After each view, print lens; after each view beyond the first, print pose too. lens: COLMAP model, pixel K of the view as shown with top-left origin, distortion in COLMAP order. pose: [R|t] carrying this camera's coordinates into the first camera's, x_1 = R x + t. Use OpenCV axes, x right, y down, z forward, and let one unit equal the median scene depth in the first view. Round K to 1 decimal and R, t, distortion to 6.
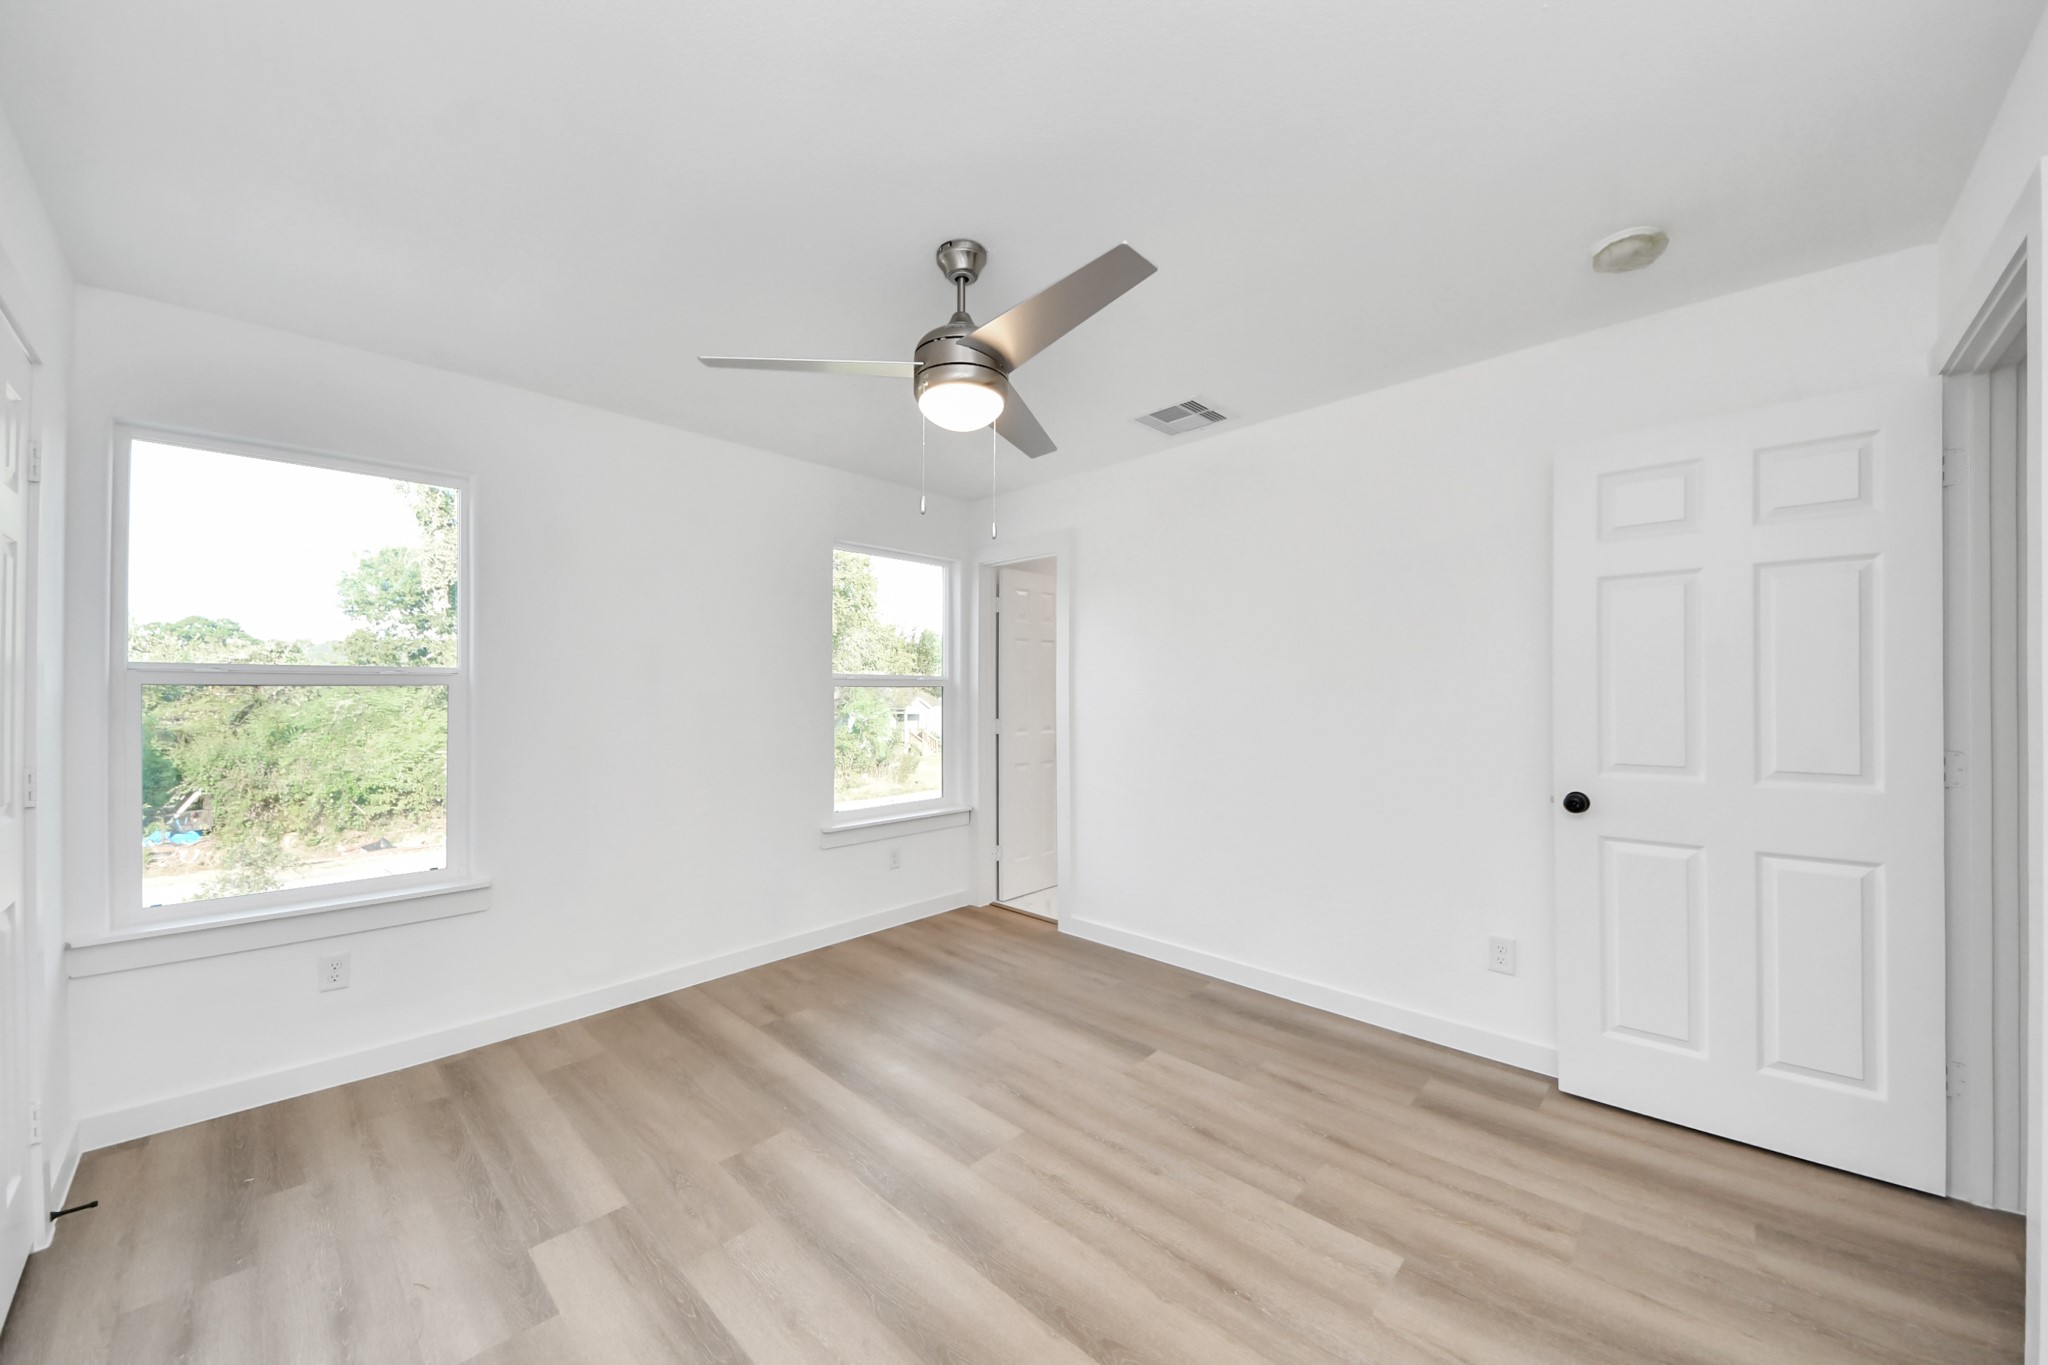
lens RADIAL K [[761.0, 0, 1028.8], [0, 761.0, 692.6], [0, 0, 1]] dist [0.046727, -0.023774]
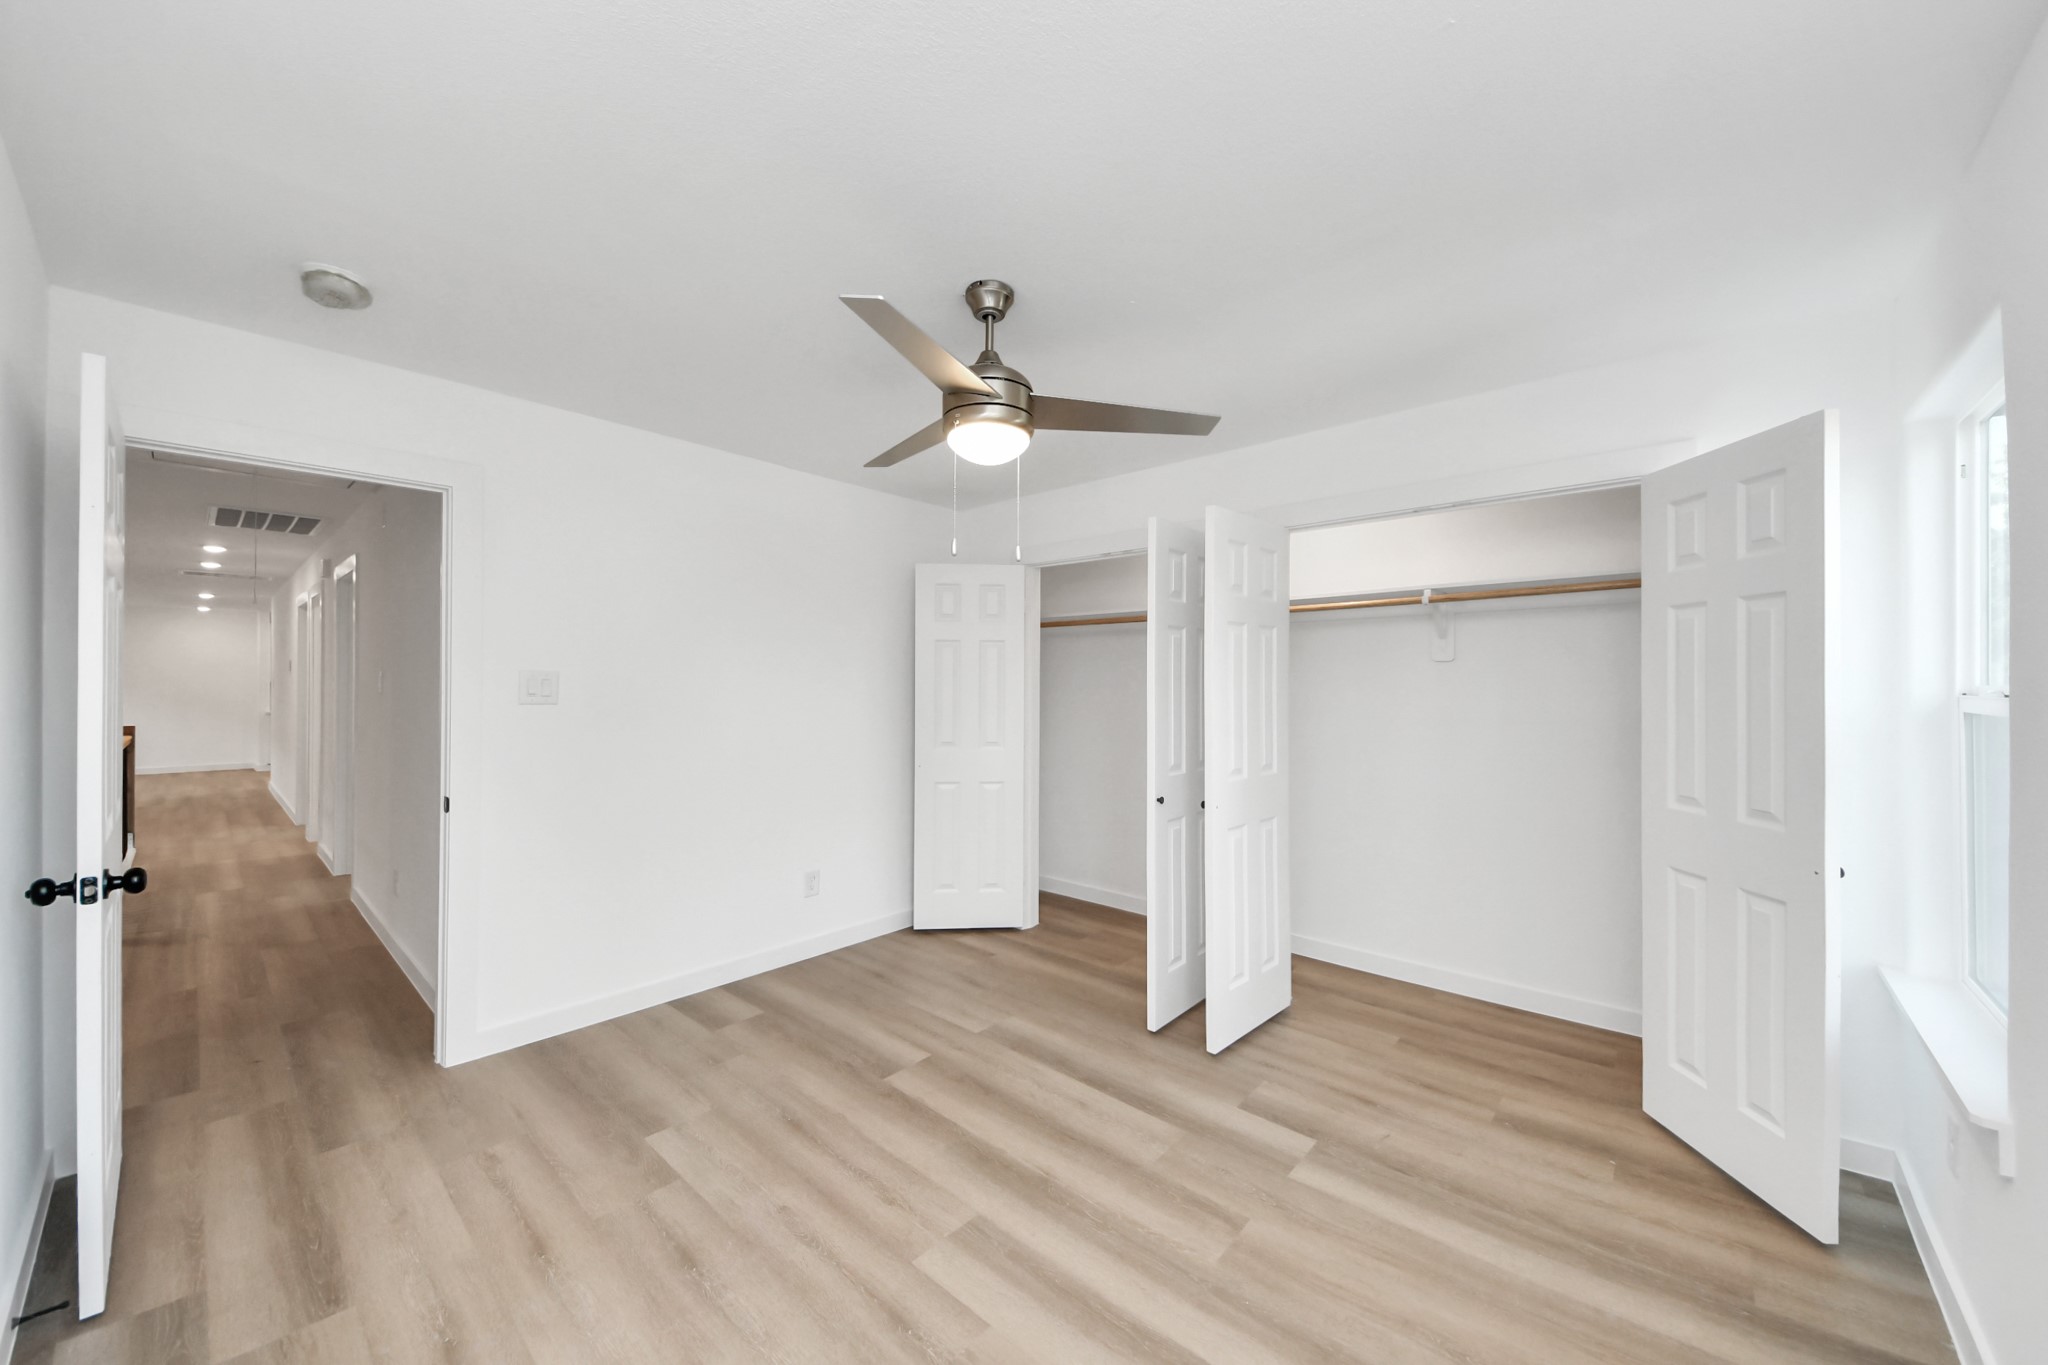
lens RADIAL K [[727.6, 0, 1024.0], [0, 727.6, 682.5], [0, 0, 1]] dist [0.061454, -0.028840]
pose [[-0.999601, 0.005060, -0.027776, -0.104002], [0.004951, 0.999980, 0.004023, -0.036056], [0.027796, 0.003883, -0.999606, 1.782023]]
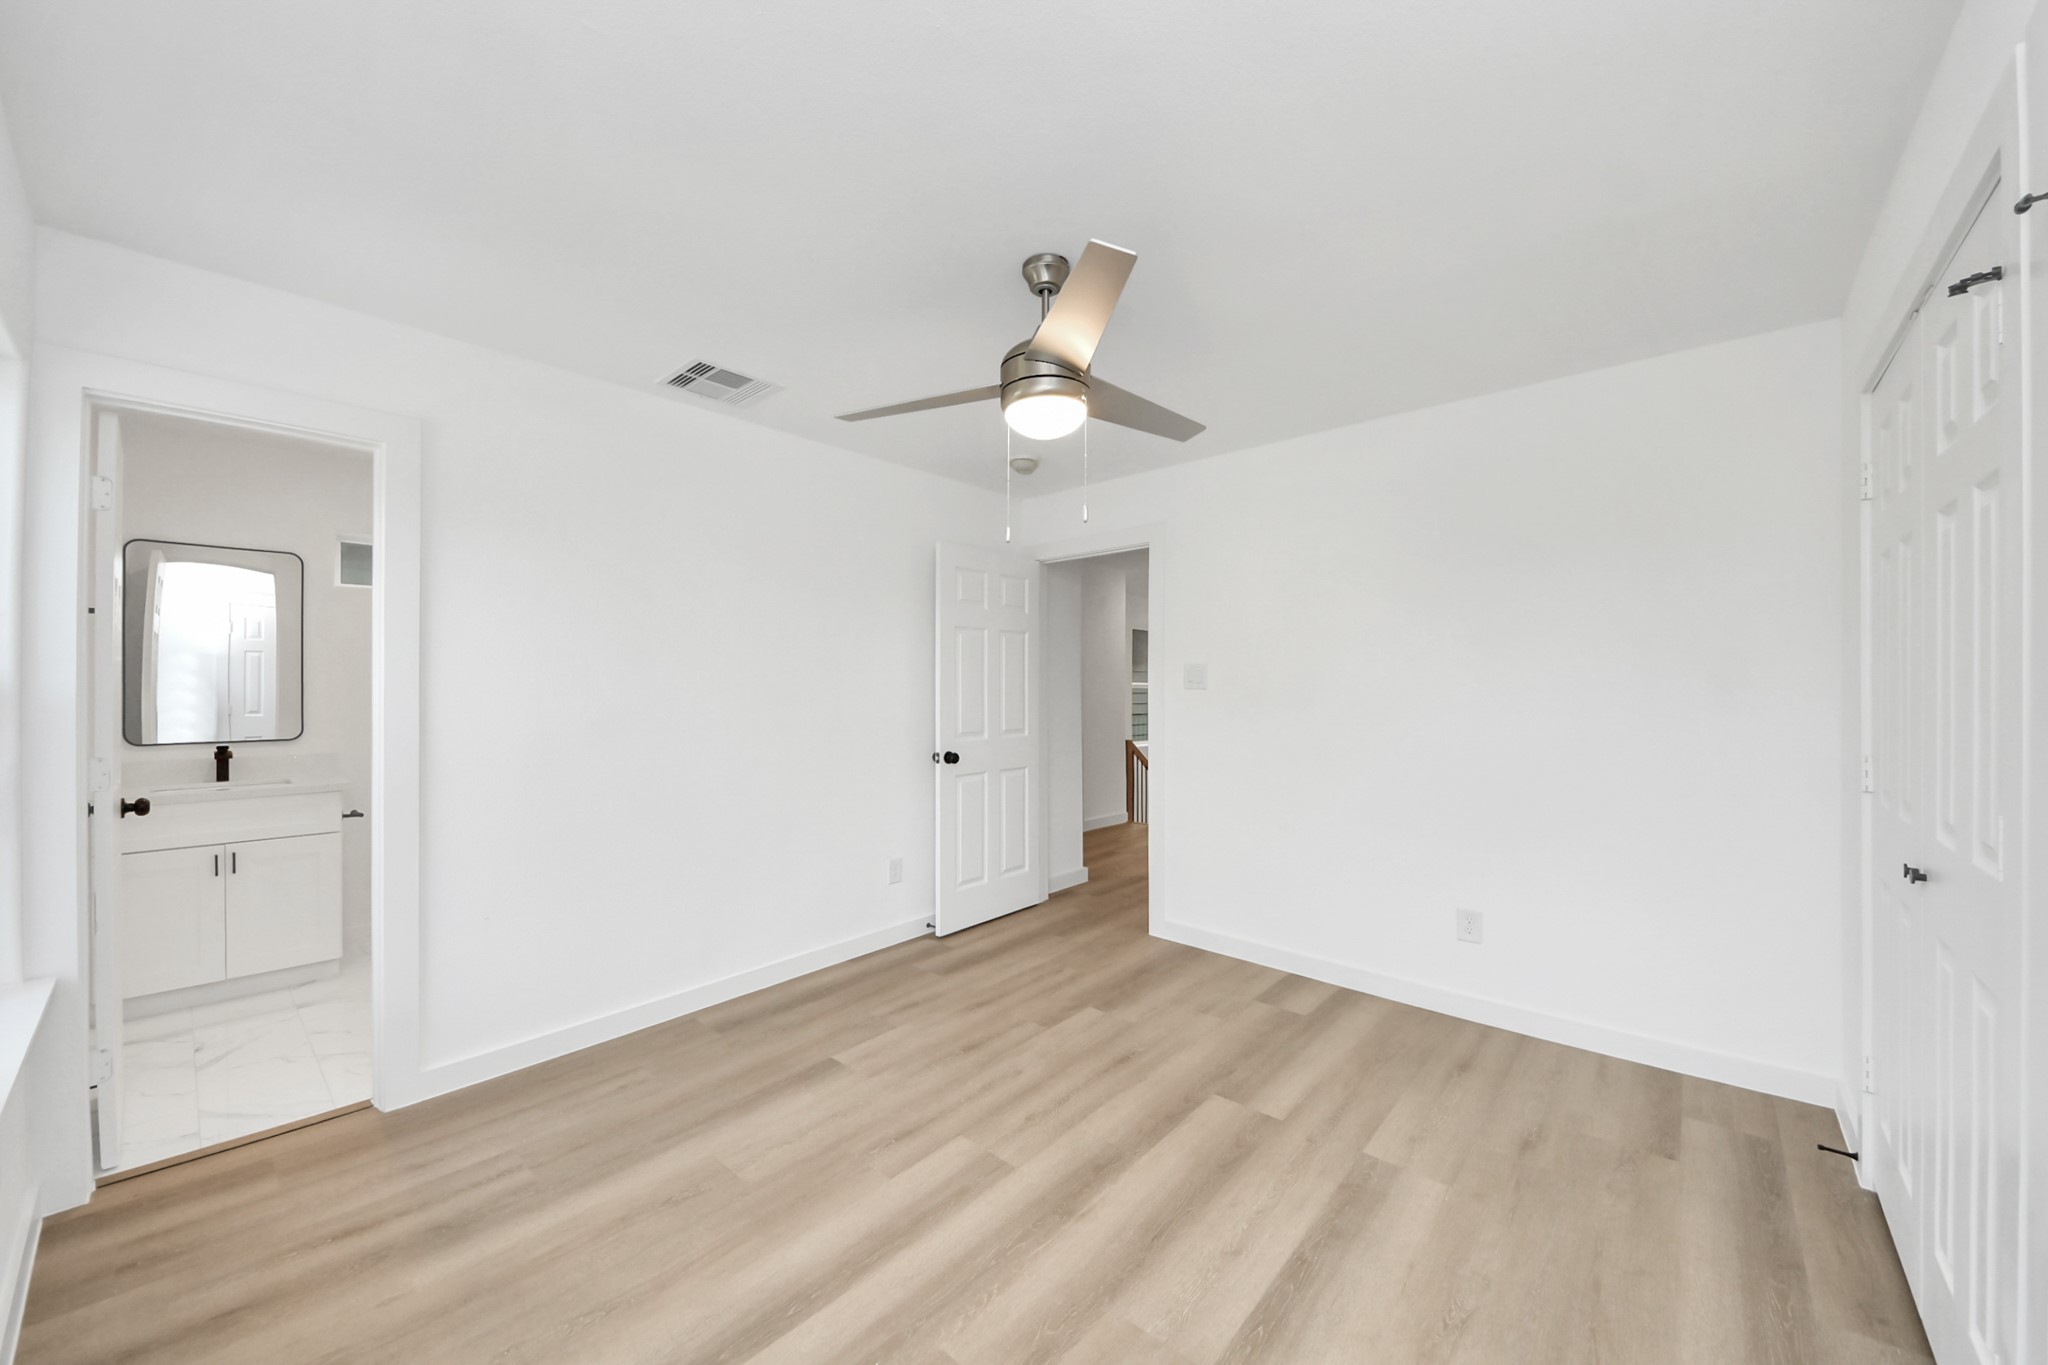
lens RADIAL K [[761.0, 0, 1028.8], [0, 761.0, 692.6], [0, 0, 1]] dist [0.046727, -0.023774]
pose [[-0.059600, 0.001841, 0.998221, -1.003322], [0.005315, 0.999985, -0.001527, 0.002343], [-0.998208, 0.005215, -0.059609, 0.971108]]
